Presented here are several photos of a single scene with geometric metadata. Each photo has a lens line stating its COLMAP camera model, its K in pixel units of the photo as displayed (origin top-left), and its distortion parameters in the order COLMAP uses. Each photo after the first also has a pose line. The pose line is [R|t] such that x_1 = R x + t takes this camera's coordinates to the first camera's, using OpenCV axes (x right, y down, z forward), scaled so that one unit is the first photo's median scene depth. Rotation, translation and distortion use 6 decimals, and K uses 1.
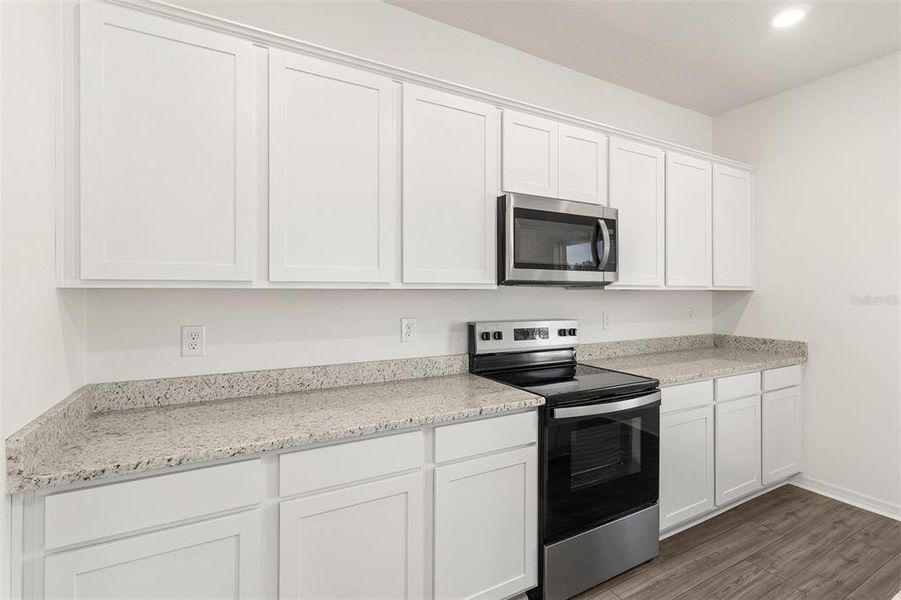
lens RADIAL K [[422.7, 0, 452.8], [0, 422.7, 303.4], [0, 0, 1]] dist [0.000645, 0.000628]
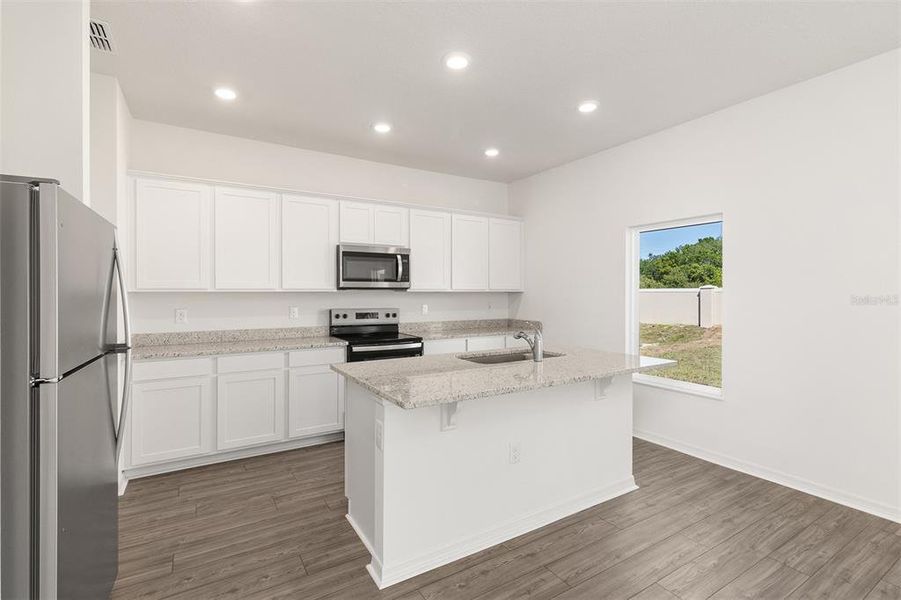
lens RADIAL K [[422.7, 0, 451.7], [0, 422.7, 303.8], [0, 0, 1]] dist [0.000645, 0.000628]
pose [[0.999072, -0.002987, 0.042959, 0.516646], [0.003034, 0.999995, -0.001048, 0.025259], [-0.042956, 0.001177, 0.999076, -0.930376]]
